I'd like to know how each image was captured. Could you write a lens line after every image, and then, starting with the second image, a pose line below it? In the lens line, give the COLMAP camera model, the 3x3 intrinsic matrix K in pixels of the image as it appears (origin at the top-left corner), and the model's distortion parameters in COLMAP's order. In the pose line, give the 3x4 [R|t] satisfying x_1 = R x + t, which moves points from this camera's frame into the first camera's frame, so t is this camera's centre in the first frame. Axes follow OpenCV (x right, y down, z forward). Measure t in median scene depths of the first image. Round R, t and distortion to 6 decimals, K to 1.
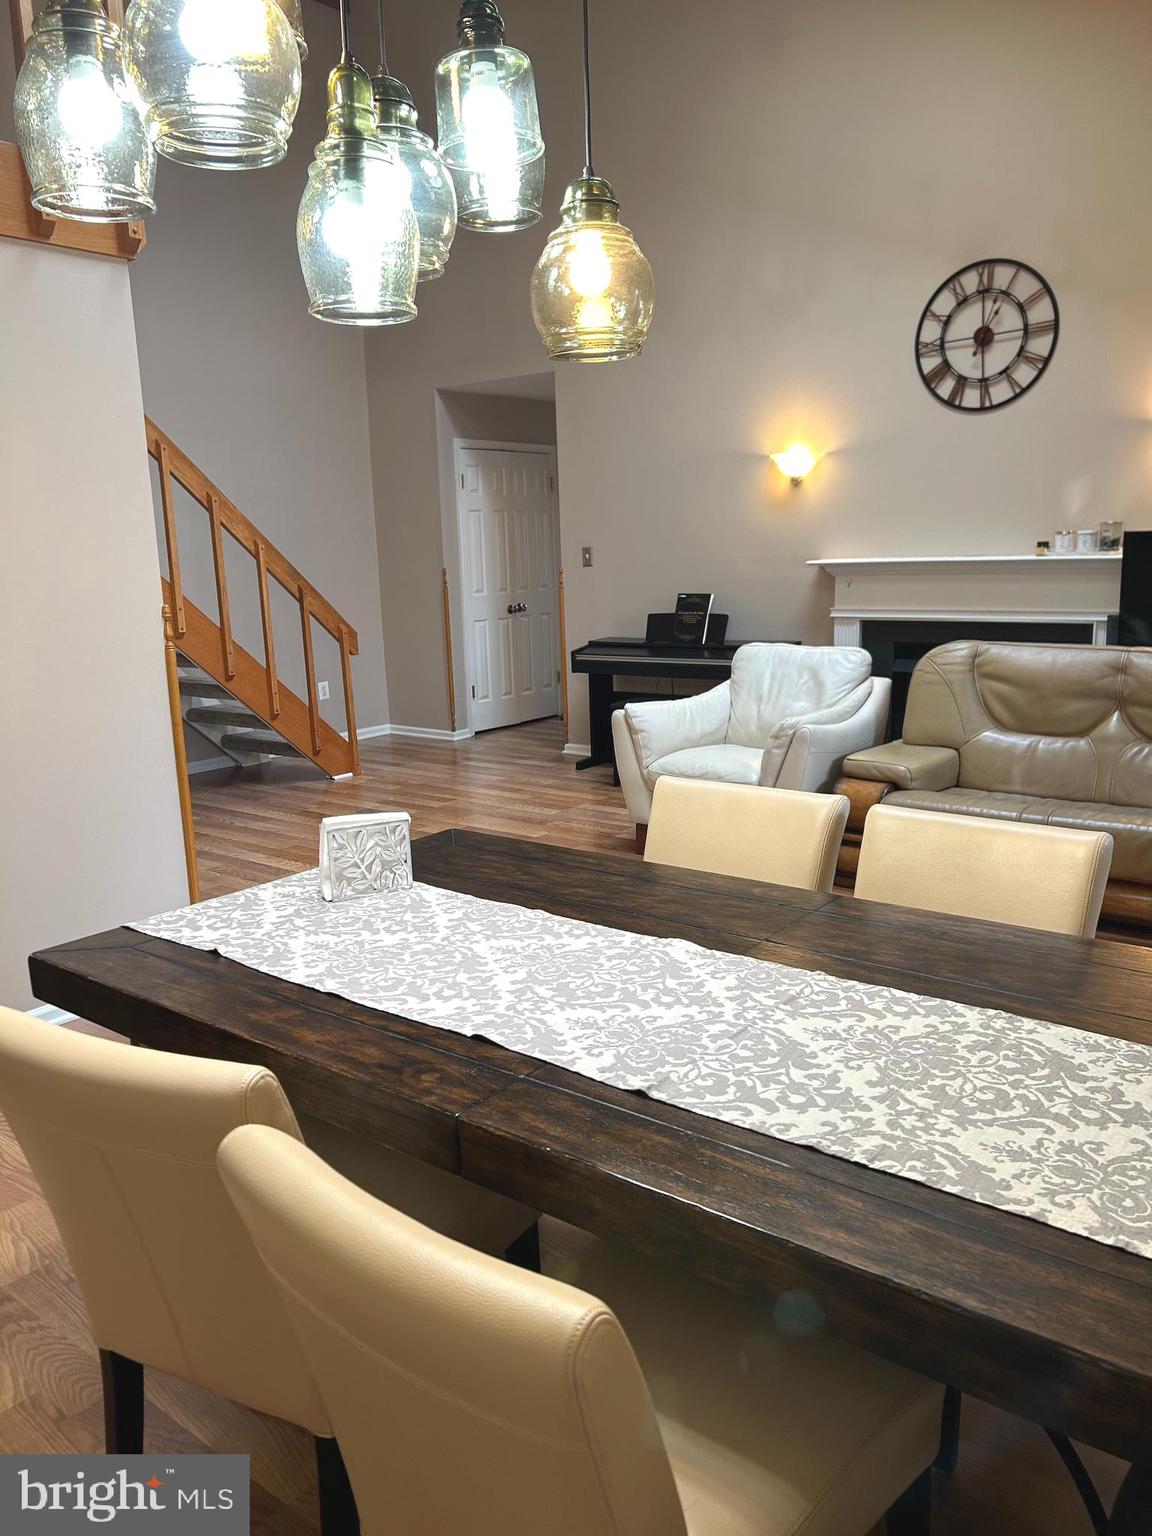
lens RADIAL K [[1151.5, 0, 570.6], [0, 1151.5, 781.3], [0, 0, 1]] dist [0.060513, -0.068949]
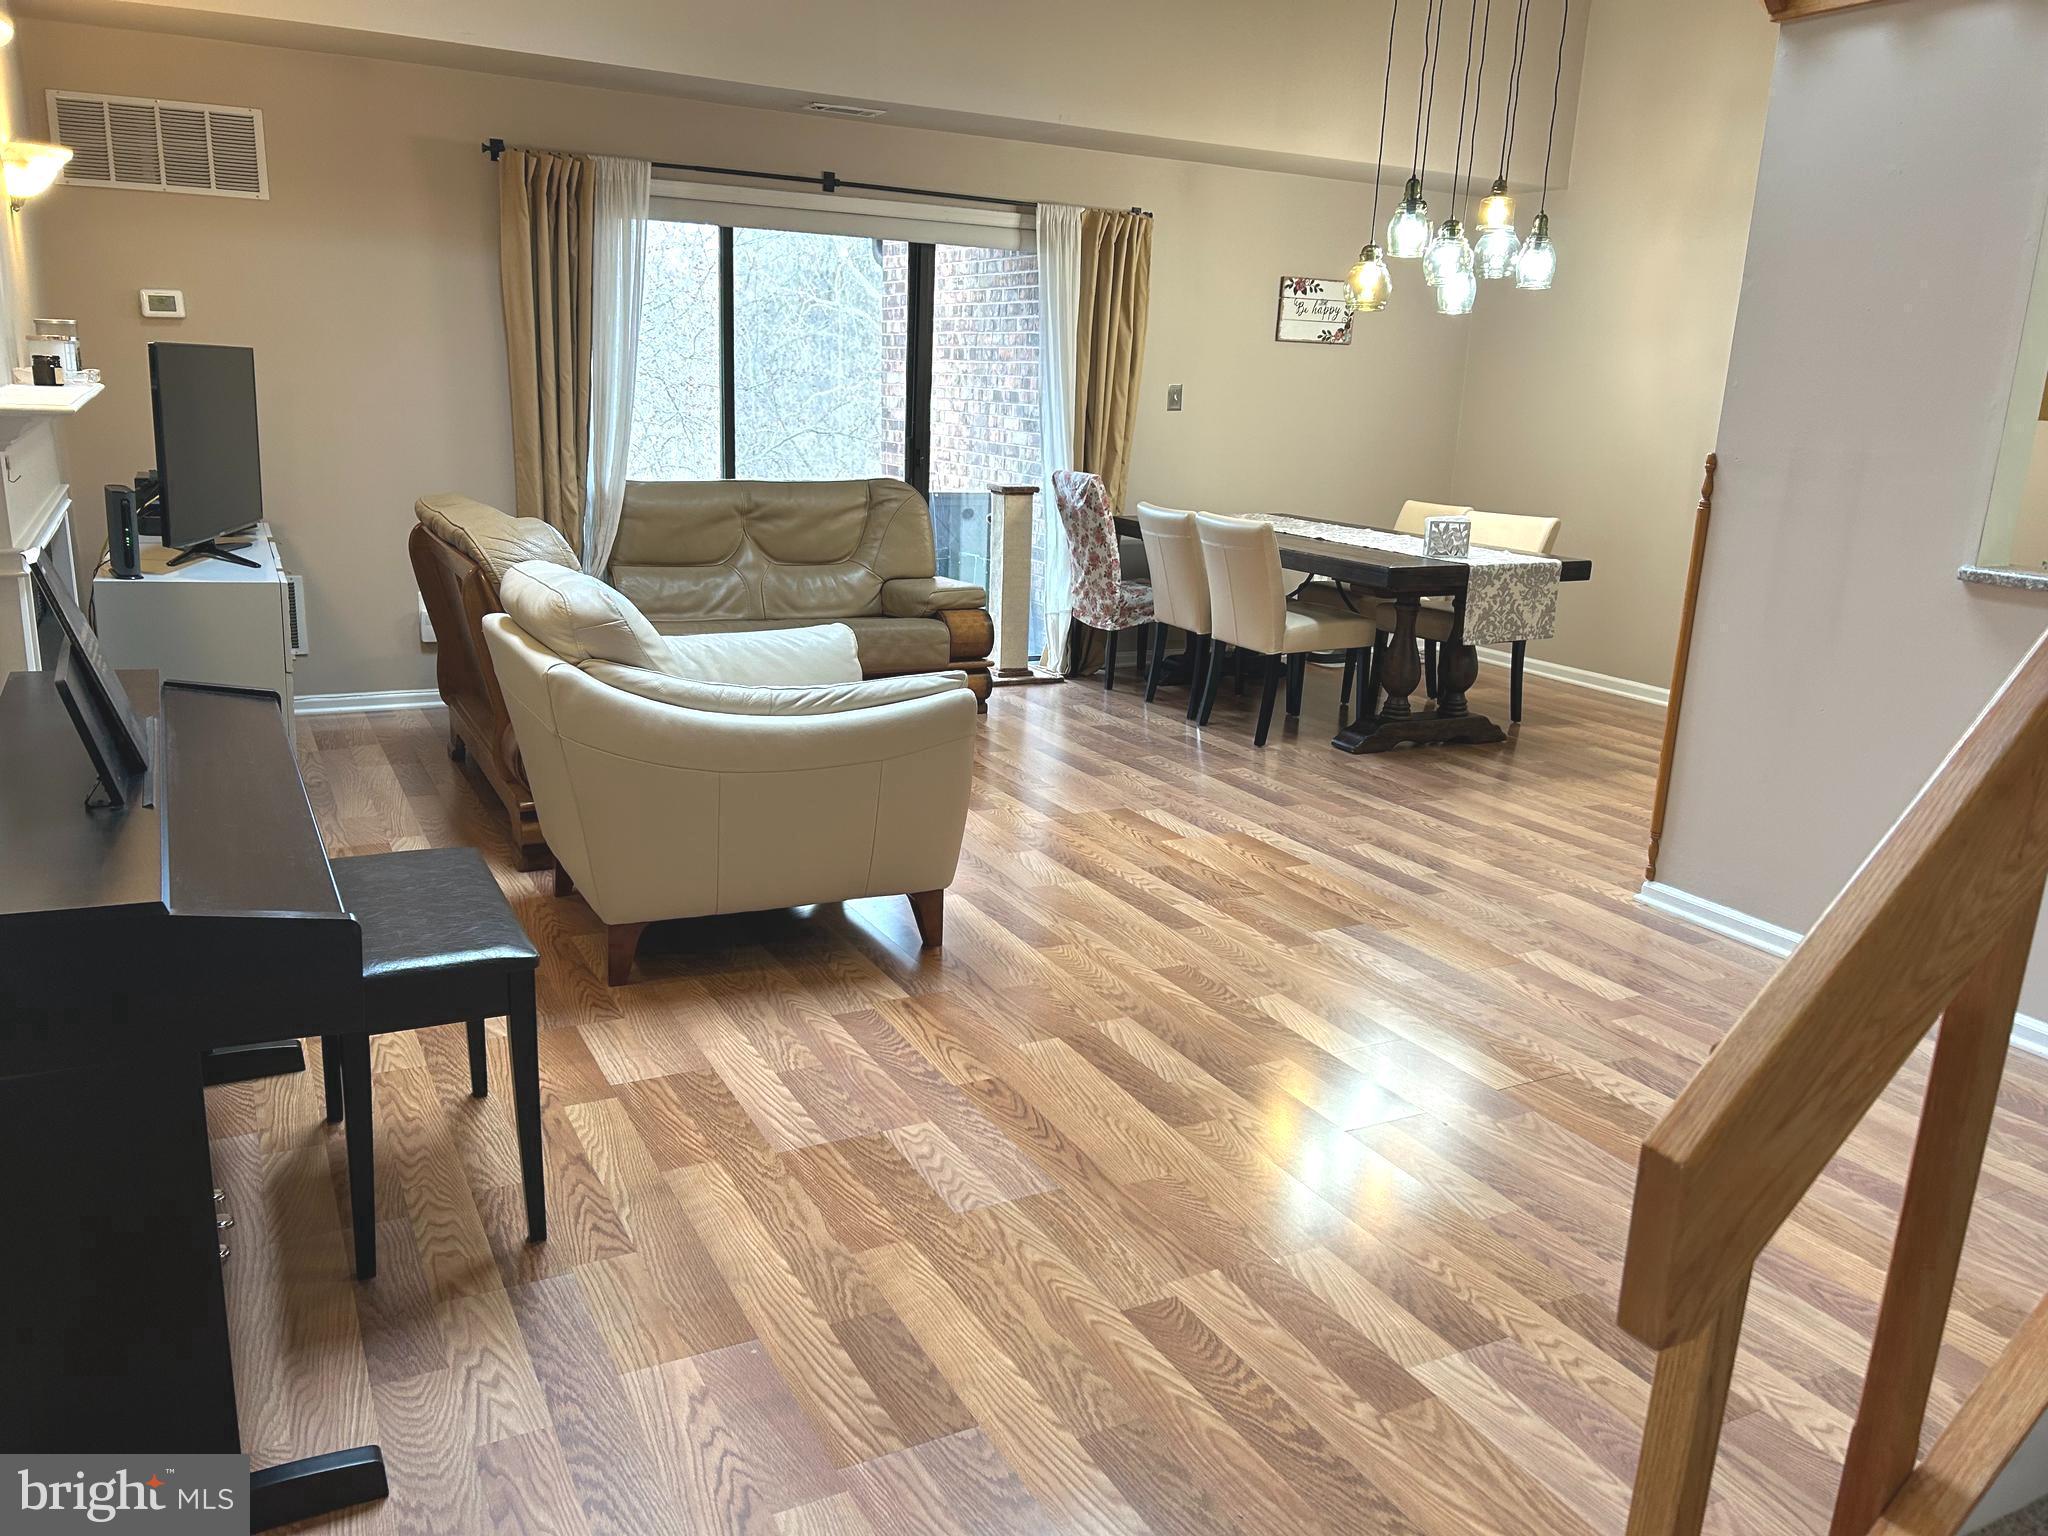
lens RADIAL K [[1535.3, 0, 1015.2], [0, 1535.3, 795.9], [0, 0, 1]] dist [0.060513, -0.068949]
pose [[-0.912310, -0.109315, 0.394641, -0.621355], [0.074159, 0.903673, 0.421753, -0.745574], [-0.402730, 0.414035, -0.816323, 3.791537]]
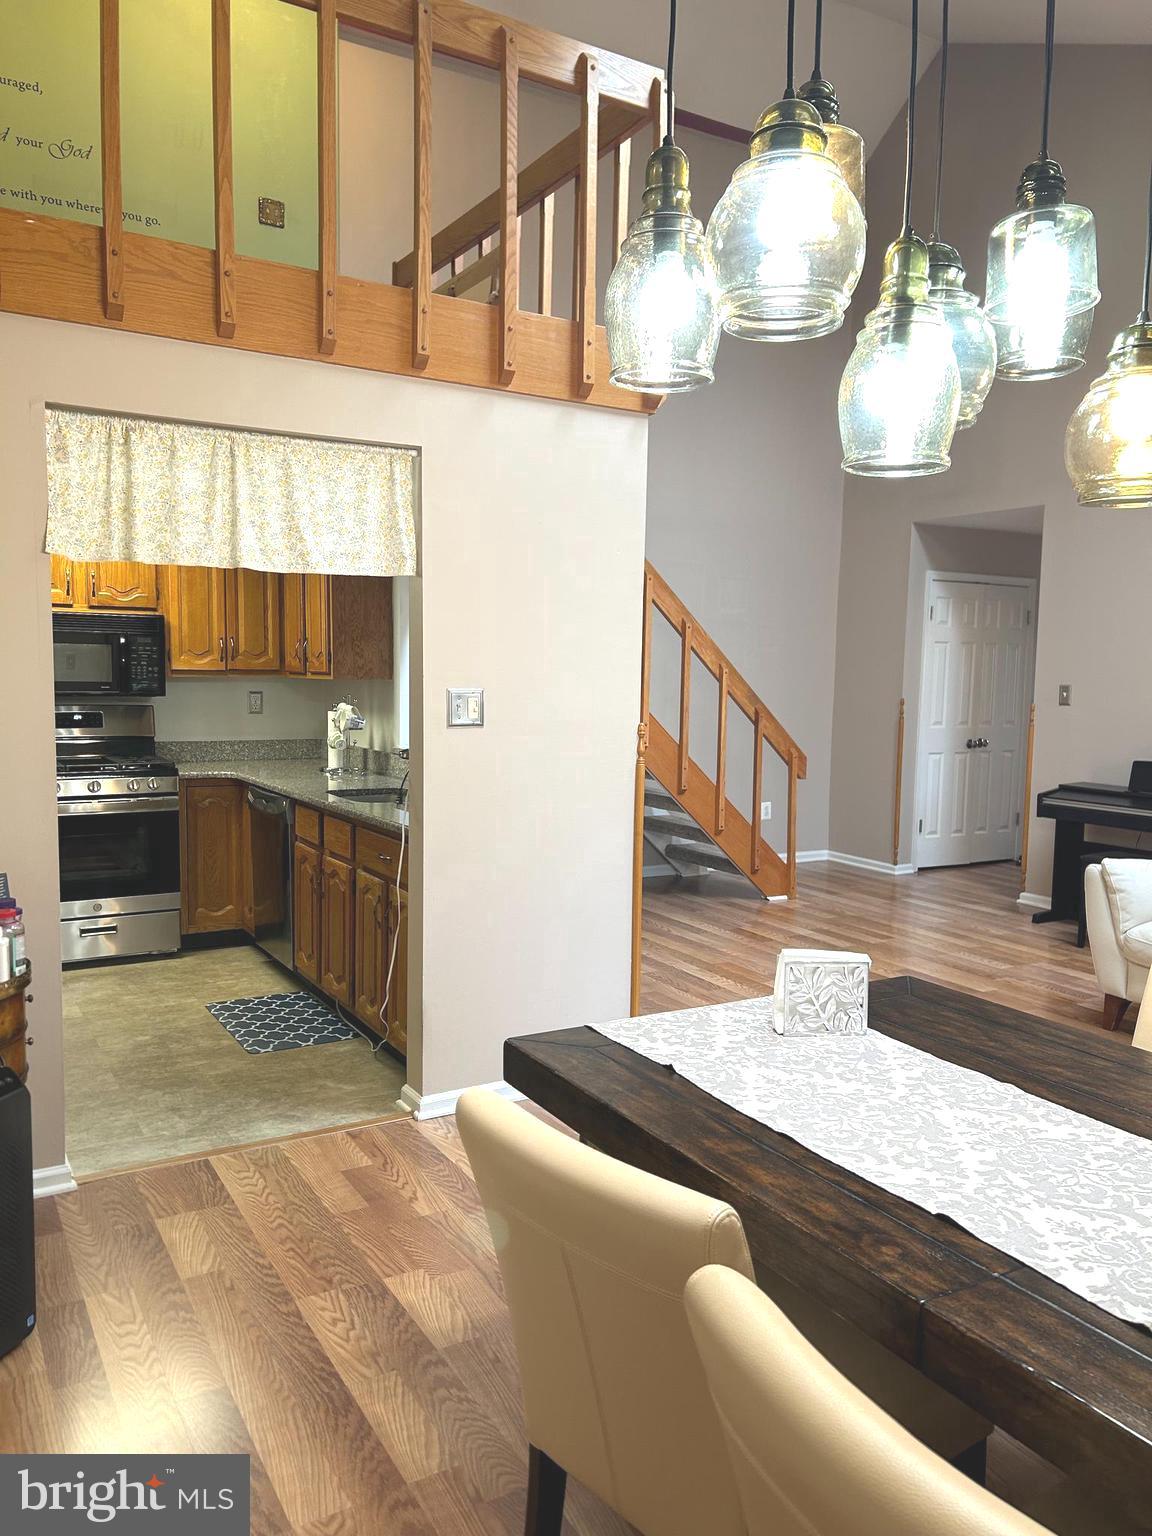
lens RADIAL K [[1151.5, 0, 573.0], [0, 1151.5, 776.2], [0, 0, 1]] dist [0.060513, -0.068949]
pose [[0.928659, 0.082199, -0.361711, -0.033881], [-0.120688, 0.989036, -0.085096, -0.008752], [0.350751, 0.122679, 0.928398, -0.007983]]
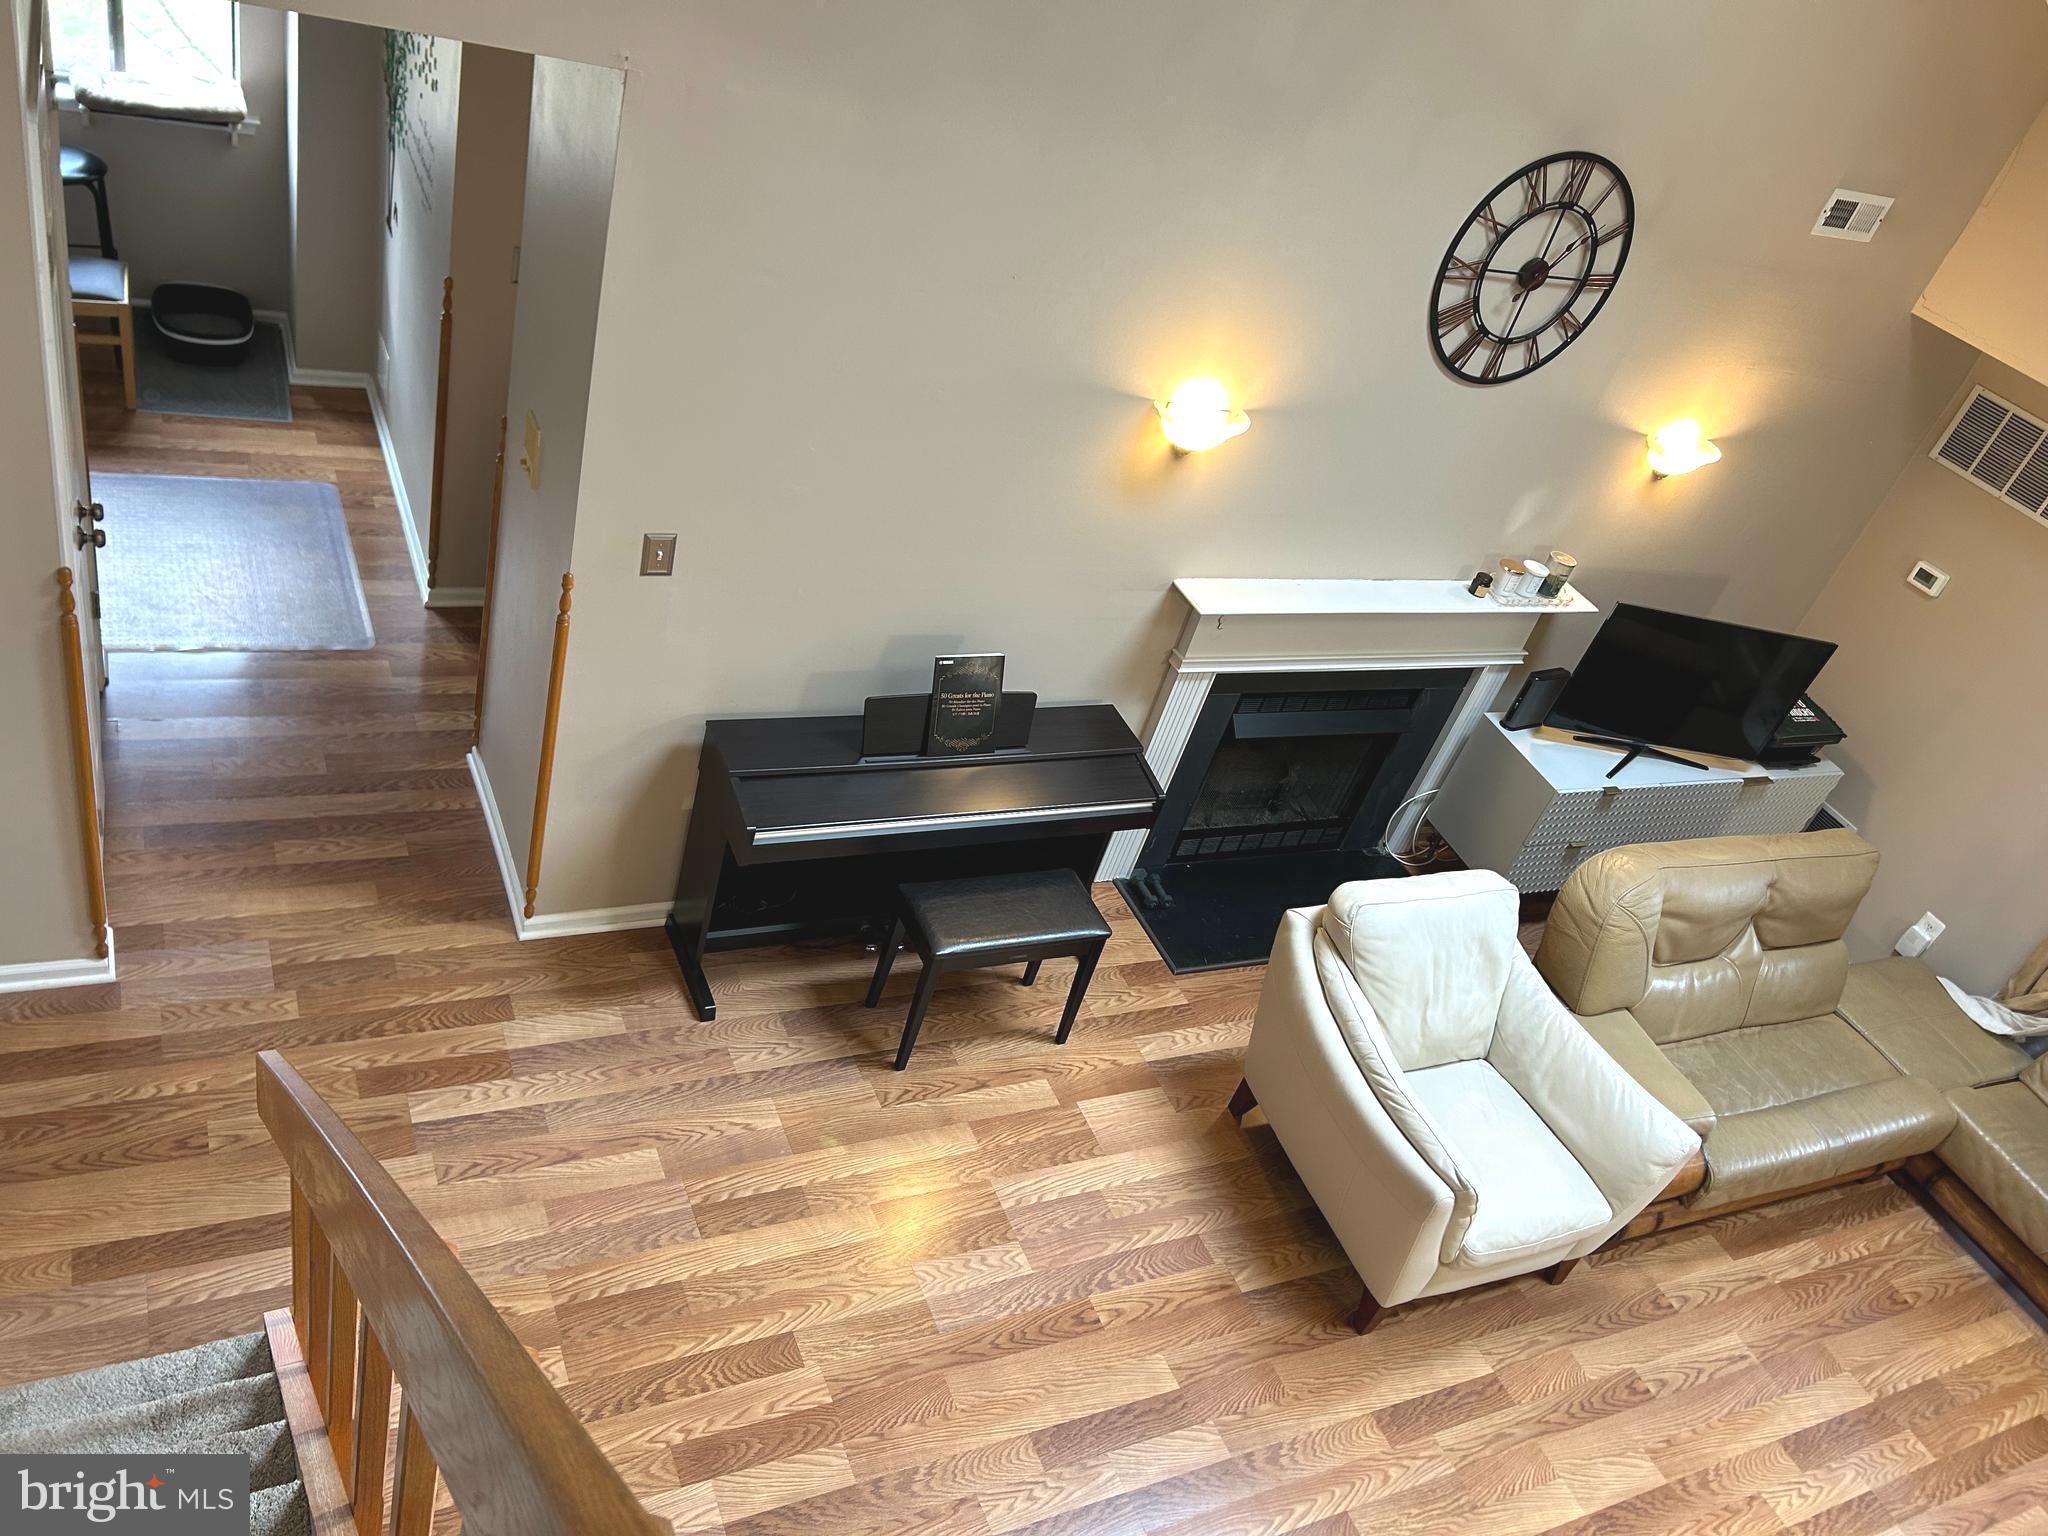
lens RADIAL K [[1535.3, 0, 1023.4], [0, 1535.3, 789.3], [0, 0, 1]] dist [0.060513, -0.068949]
pose [[0.426510, -0.408571, 0.806944, -1.356942], [-0.102176, 0.864686, 0.491812, -1.379386], [-0.898693, -0.292213, 0.327051, 2.388328]]
